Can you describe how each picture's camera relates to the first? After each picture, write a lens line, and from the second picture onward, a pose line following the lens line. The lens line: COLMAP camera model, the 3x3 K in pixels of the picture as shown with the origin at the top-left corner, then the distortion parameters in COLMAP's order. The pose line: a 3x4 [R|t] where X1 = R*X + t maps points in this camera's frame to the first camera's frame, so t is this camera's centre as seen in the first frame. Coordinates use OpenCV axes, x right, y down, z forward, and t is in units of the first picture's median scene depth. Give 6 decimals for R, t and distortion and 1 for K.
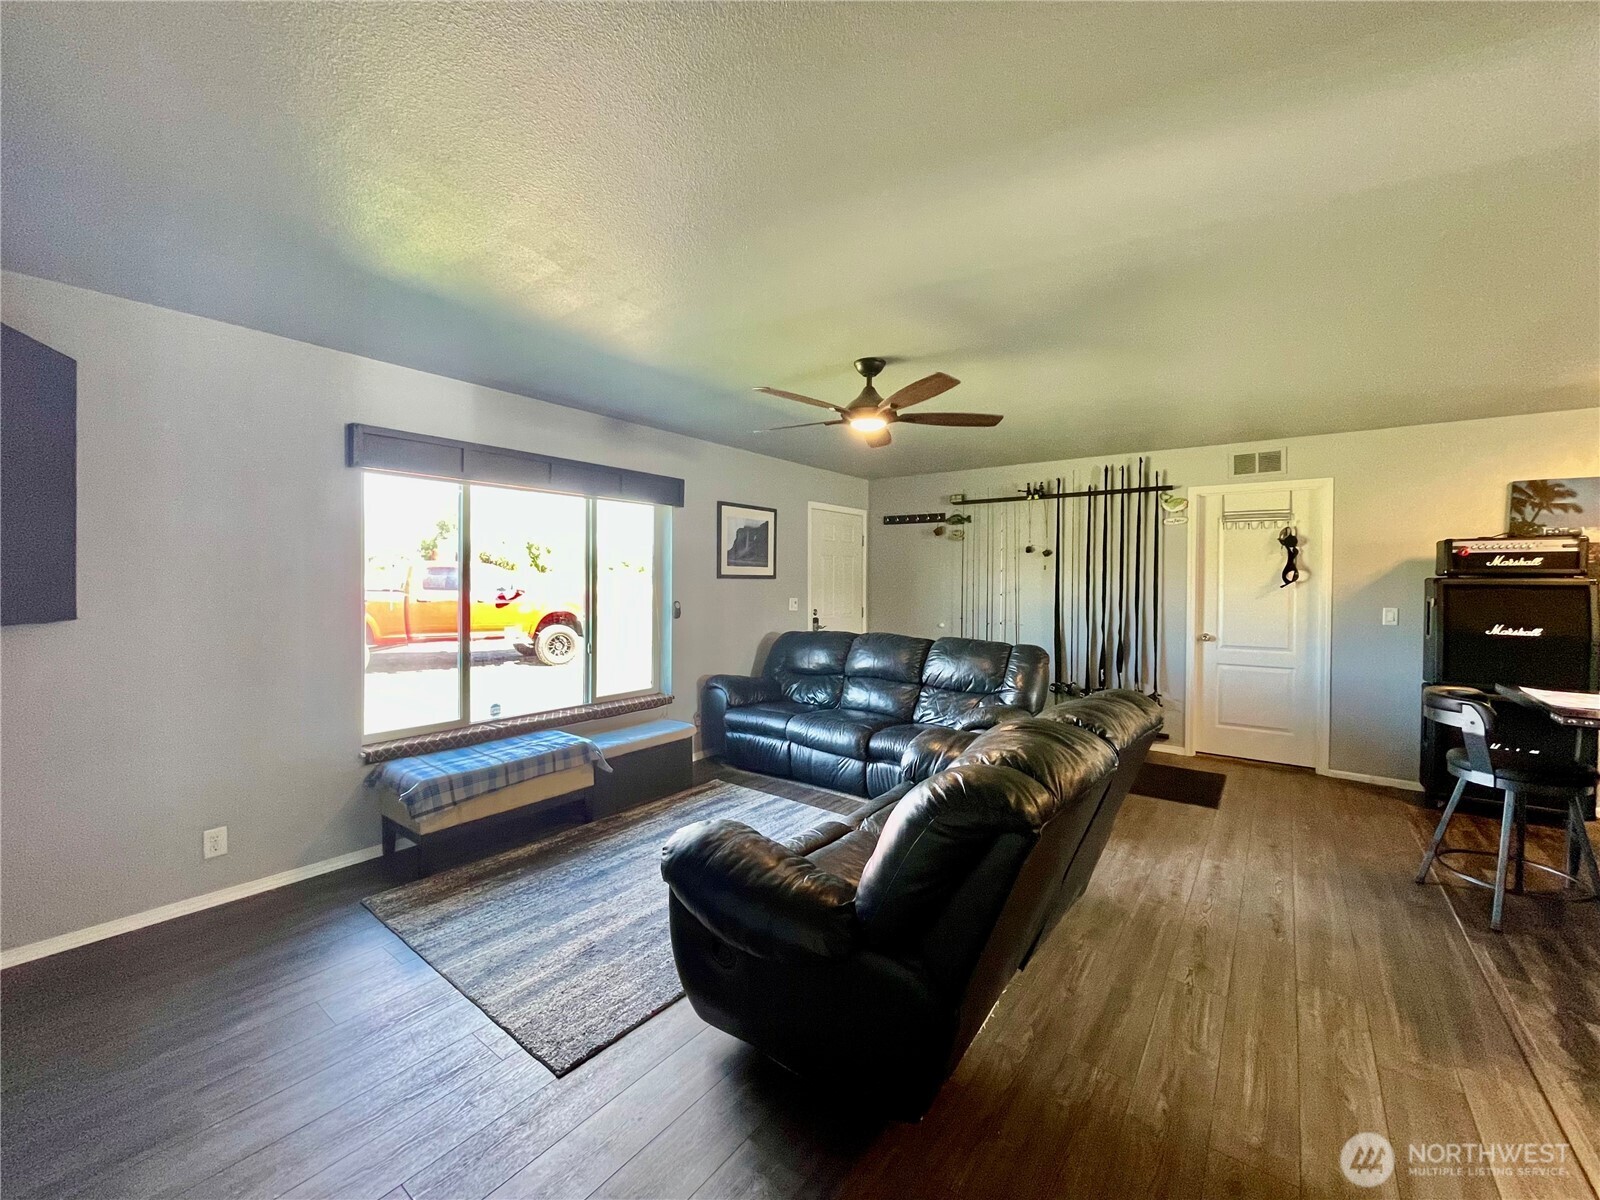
lens RADIAL K [[644.2, 0, 799.3], [0, 644.2, 593.8], [0, 0, 1]] dist [-0.000013, 0.000023]
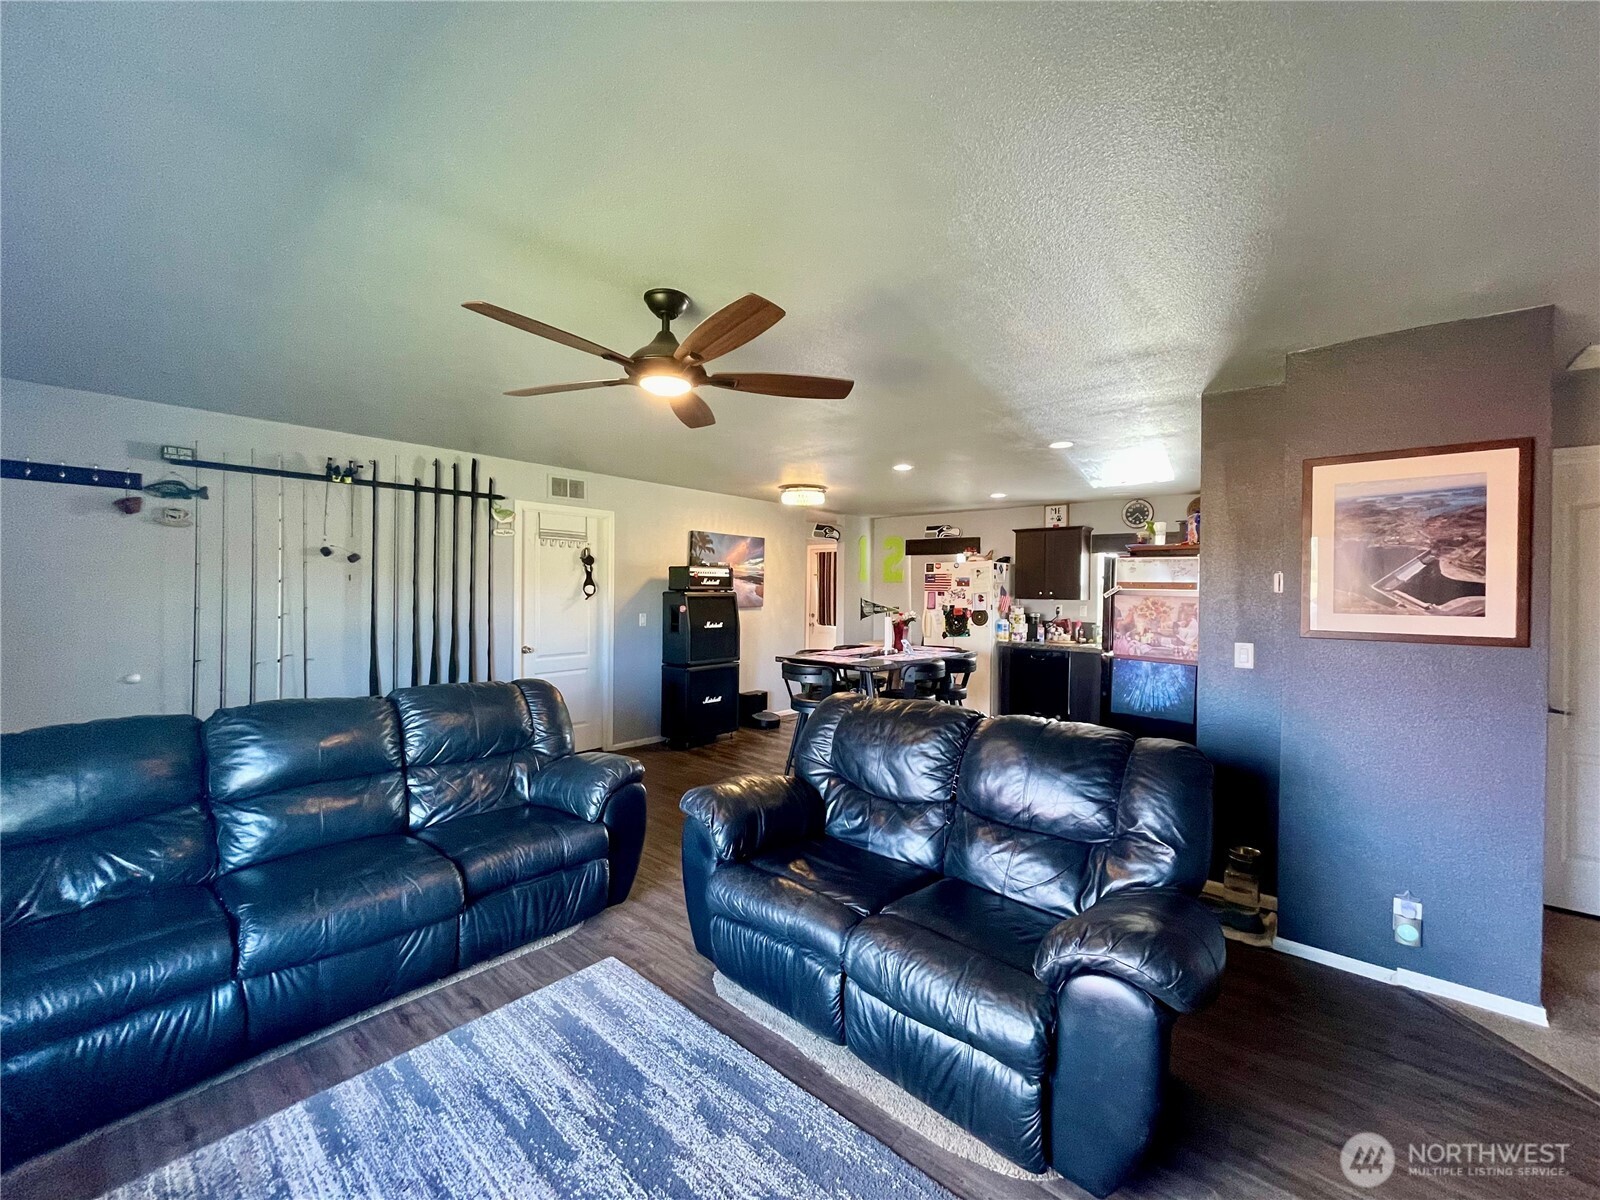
lens RADIAL K [[644.2, 0, 800.4], [0, 644.2, 594.8], [0, 0, 1]] dist [-0.000013, 0.000023]
pose [[0.068769, -0.016308, 0.997499, -0.386197], [0.010050, 0.999827, 0.015654, -0.033415], [-0.997582, 0.008948, 0.068921, 0.538133]]
